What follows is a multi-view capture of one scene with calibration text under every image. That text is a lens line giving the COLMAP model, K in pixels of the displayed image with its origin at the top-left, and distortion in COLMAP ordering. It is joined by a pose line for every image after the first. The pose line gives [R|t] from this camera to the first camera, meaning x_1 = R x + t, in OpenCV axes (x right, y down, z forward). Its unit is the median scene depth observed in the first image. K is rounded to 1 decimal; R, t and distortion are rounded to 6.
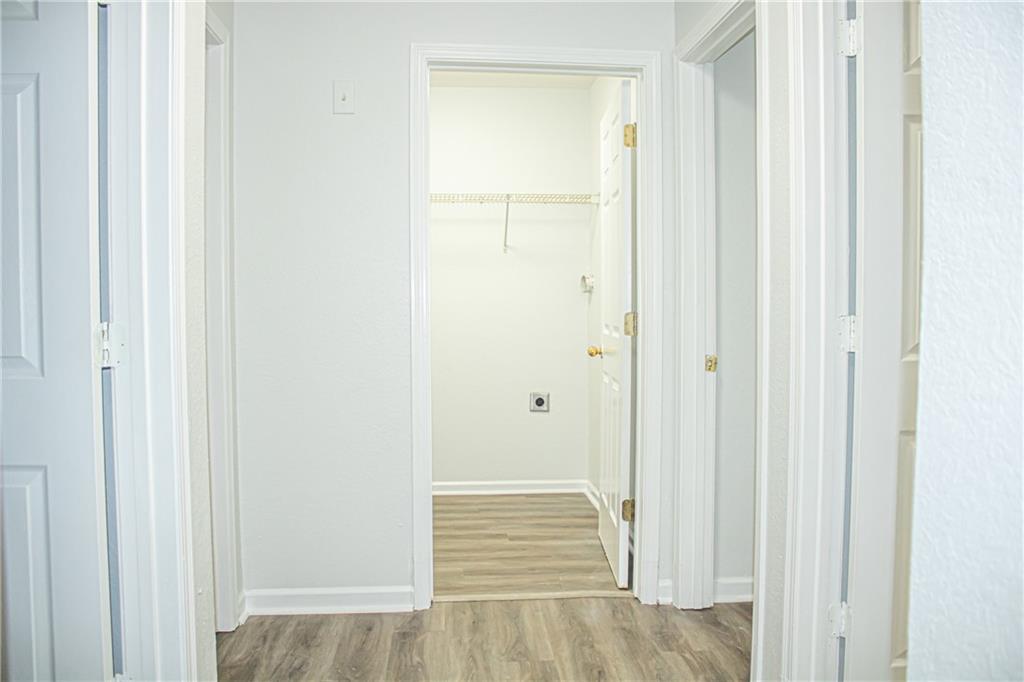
lens RADIAL K [[847.3, 0, 510.8], [0, 847.3, 339.0], [0, 0, 1]] dist [-0.147865, 0.103310]
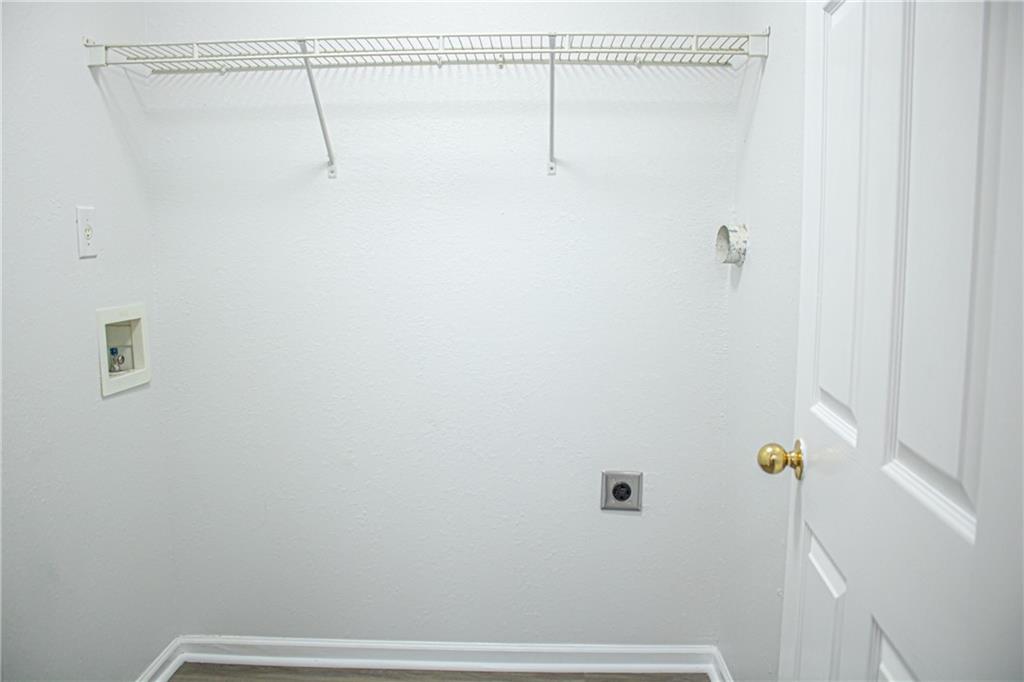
lens RADIAL K [[847.3, 0, 514.5], [0, 847.3, 340.8], [0, 0, 1]] dist [-0.147865, 0.103310]
pose [[0.994957, 0.010463, -0.099752, 0.020542], [-0.002291, 0.996655, 0.081686, -0.048855], [0.100273, -0.081046, 0.991654, 0.532612]]
